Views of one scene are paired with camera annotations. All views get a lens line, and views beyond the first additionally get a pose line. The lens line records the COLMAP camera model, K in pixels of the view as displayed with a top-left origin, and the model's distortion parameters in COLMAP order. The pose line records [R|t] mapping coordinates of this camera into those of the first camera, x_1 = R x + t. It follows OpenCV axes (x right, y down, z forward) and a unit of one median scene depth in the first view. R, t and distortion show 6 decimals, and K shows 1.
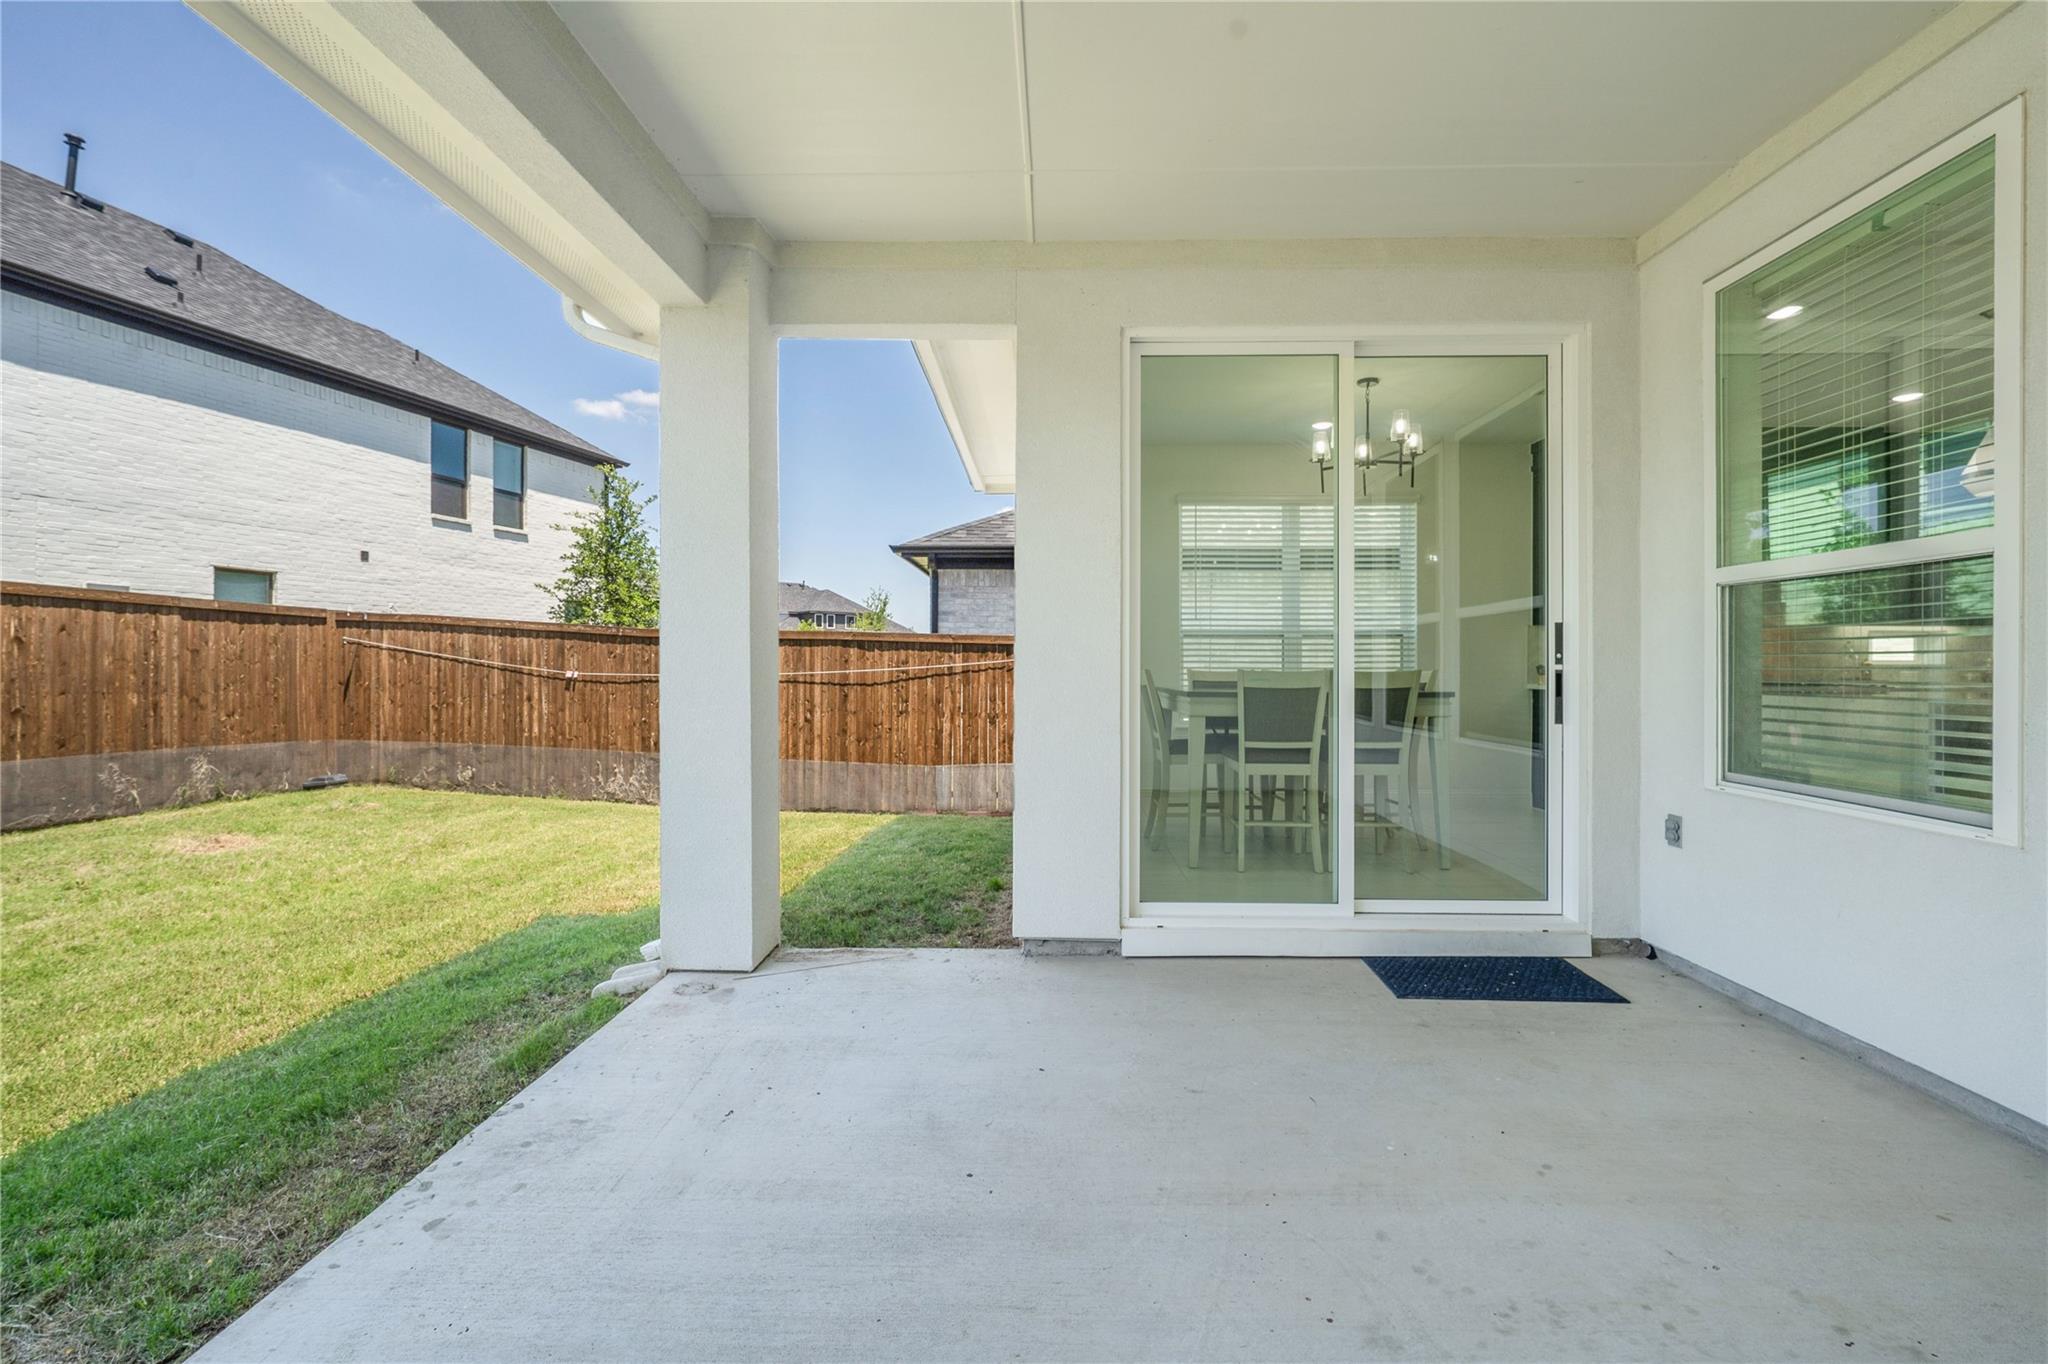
lens RADIAL K [[915.3, 0, 1024.2], [0, 915.3, 672.2], [0, 0, 1]] dist [0.002044, 0.001427]
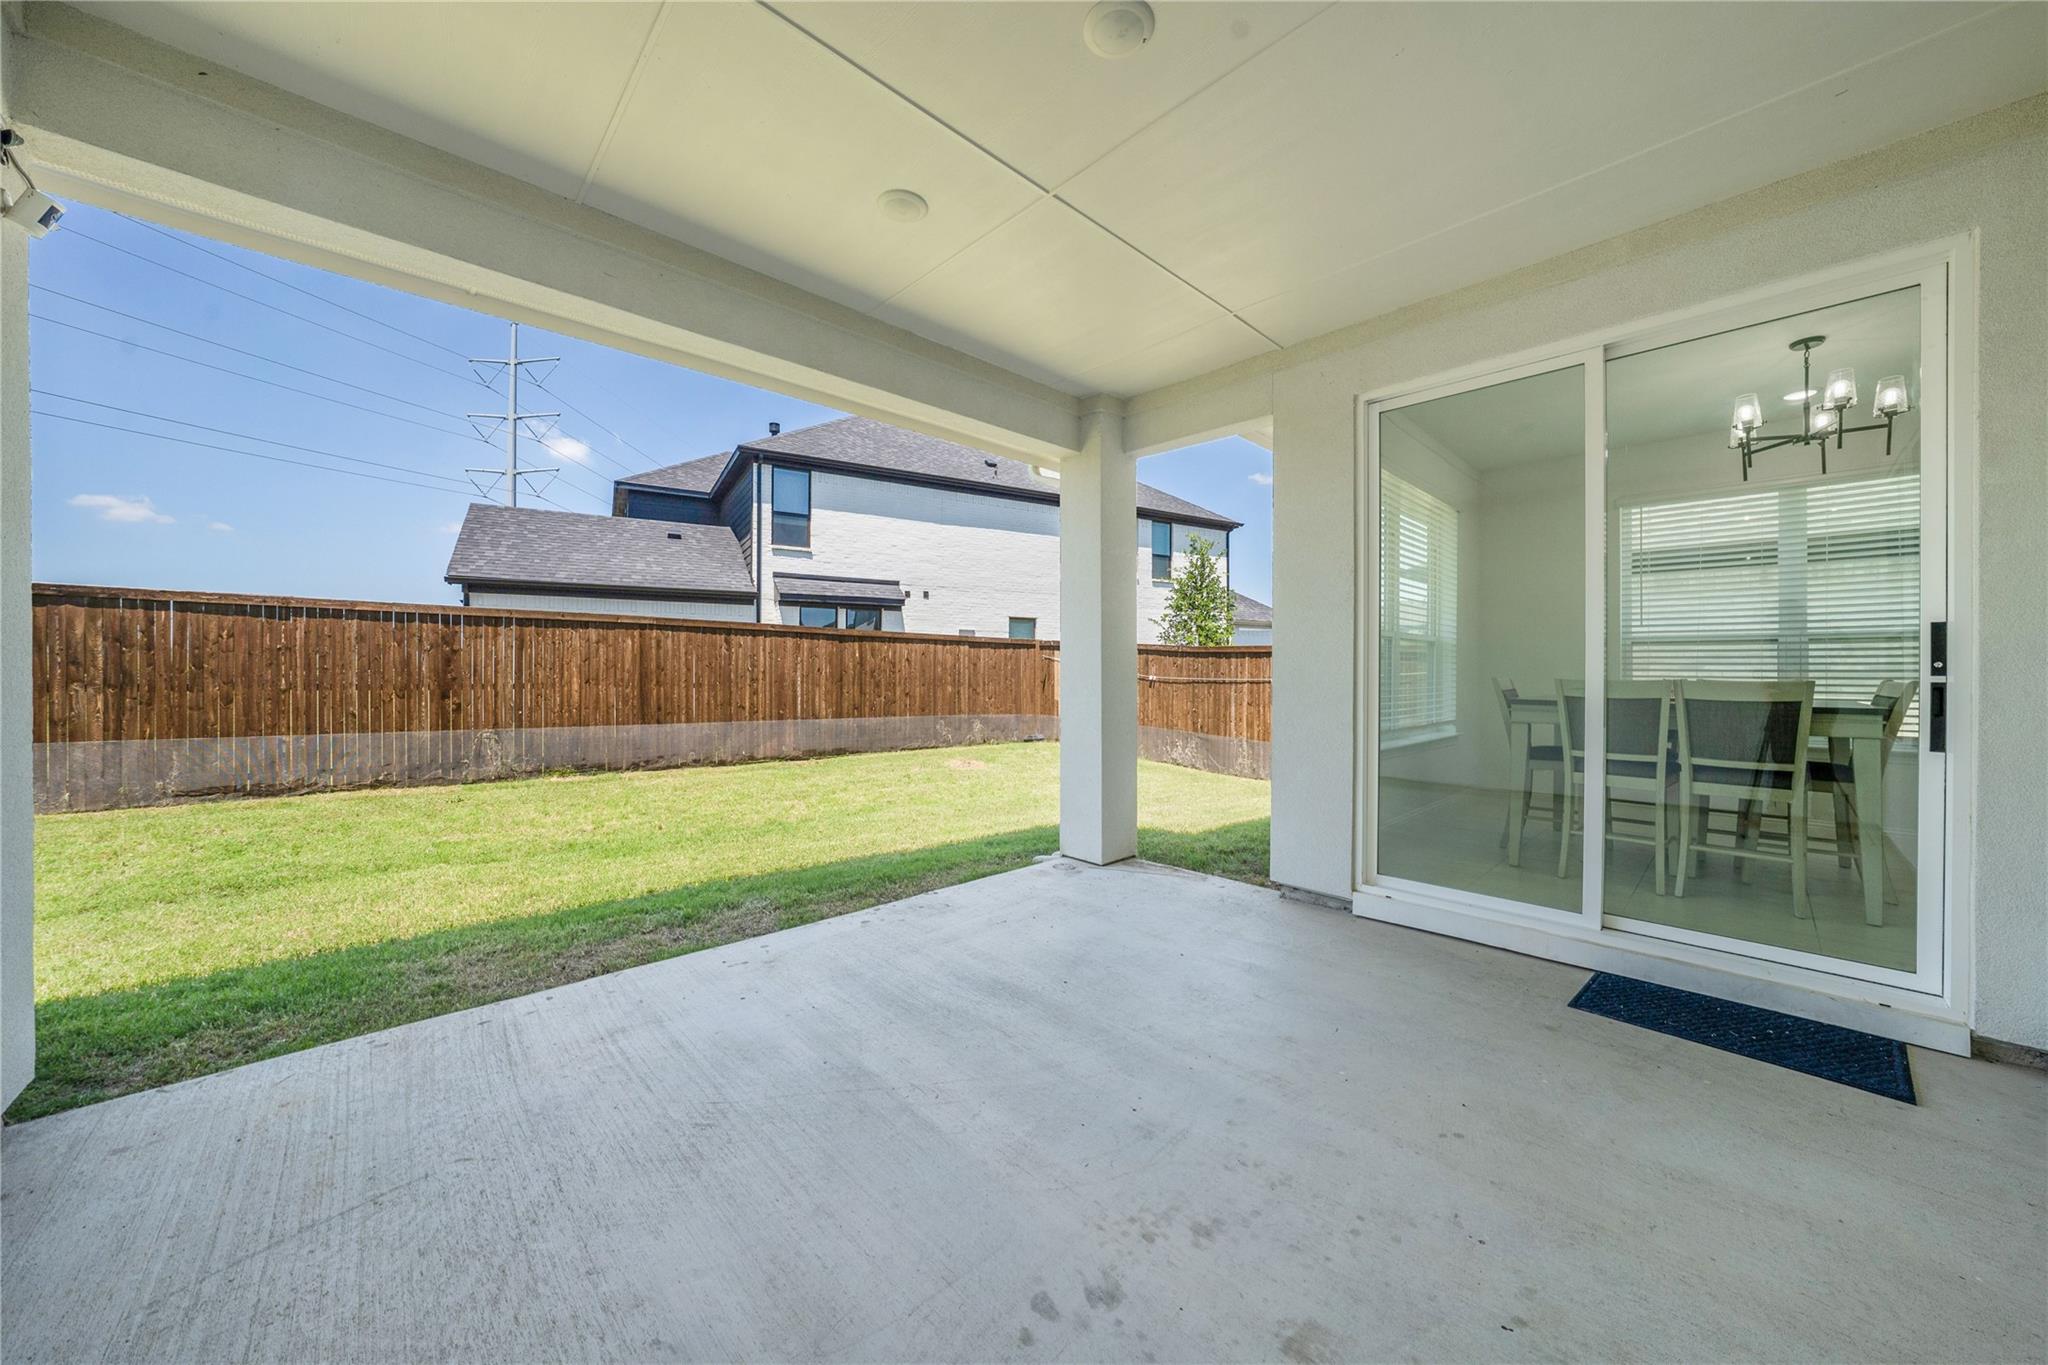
lens RADIAL K [[731.8, 0, 1023.1], [0, 731.8, 674.3], [0, 0, 1]] dist [-0.002482, 0.000378]
pose [[0.703043, 0.004955, -0.711130, 0.277833], [-0.007801, 0.999969, -0.000746, -0.001521], [0.711105, 0.006072, 0.703060, 0.004445]]
